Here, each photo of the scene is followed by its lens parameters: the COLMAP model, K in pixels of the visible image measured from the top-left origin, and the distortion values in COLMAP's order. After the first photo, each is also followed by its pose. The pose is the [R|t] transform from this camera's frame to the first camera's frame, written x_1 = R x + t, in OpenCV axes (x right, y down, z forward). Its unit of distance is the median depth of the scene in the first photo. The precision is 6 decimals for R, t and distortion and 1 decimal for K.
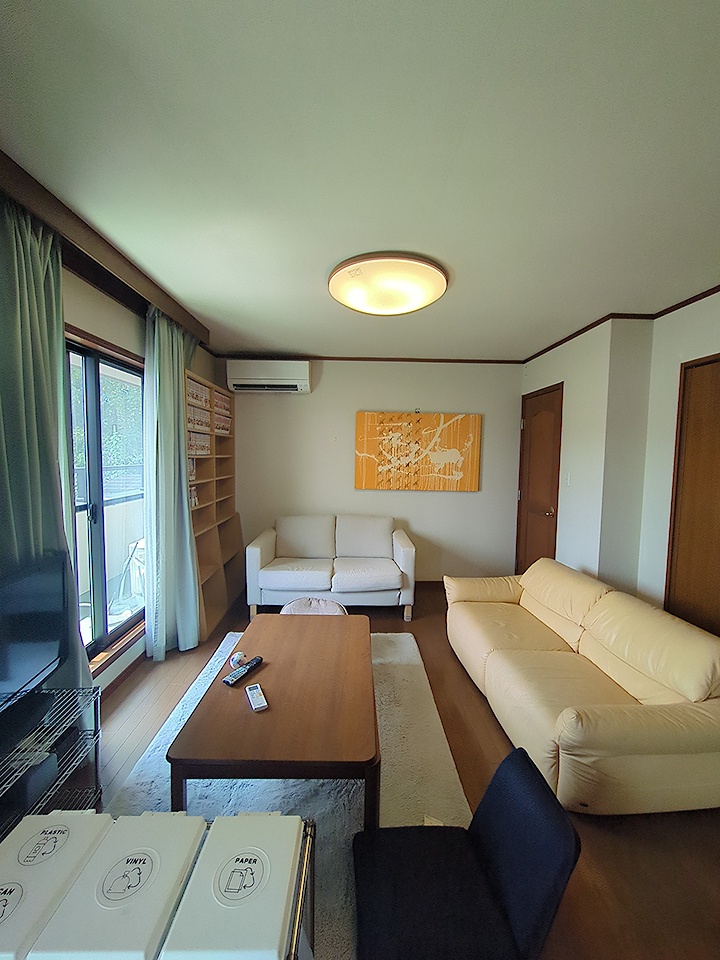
lens RADIAL K [[381.3, 0, 365.1], [0, 381.3, 480.1], [0, 0, 1]] dist [-0.004186, 0.001055]
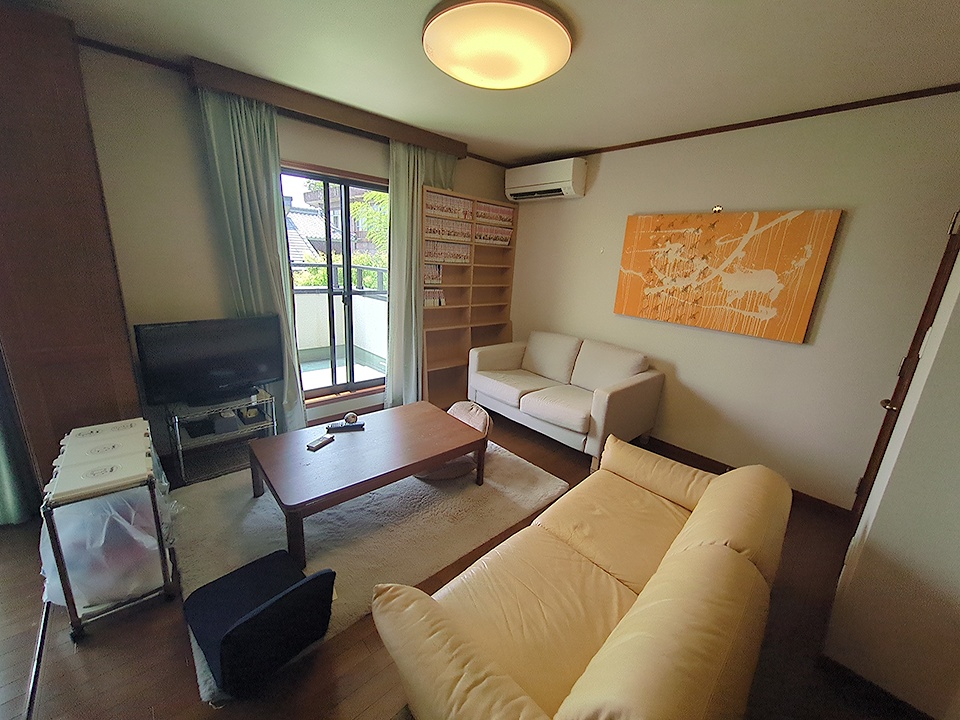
lens RADIAL K [[381.3, 0, 481.7], [0, 381.3, 359.4], [0, 0, 1]] dist [-0.004186, 0.001055]
pose [[0.655522, 0.217398, -0.723207, 0.413538], [-0.100585, 0.974269, 0.201697, -0.017265], [0.748447, -0.059473, 0.660522, 0.228176]]
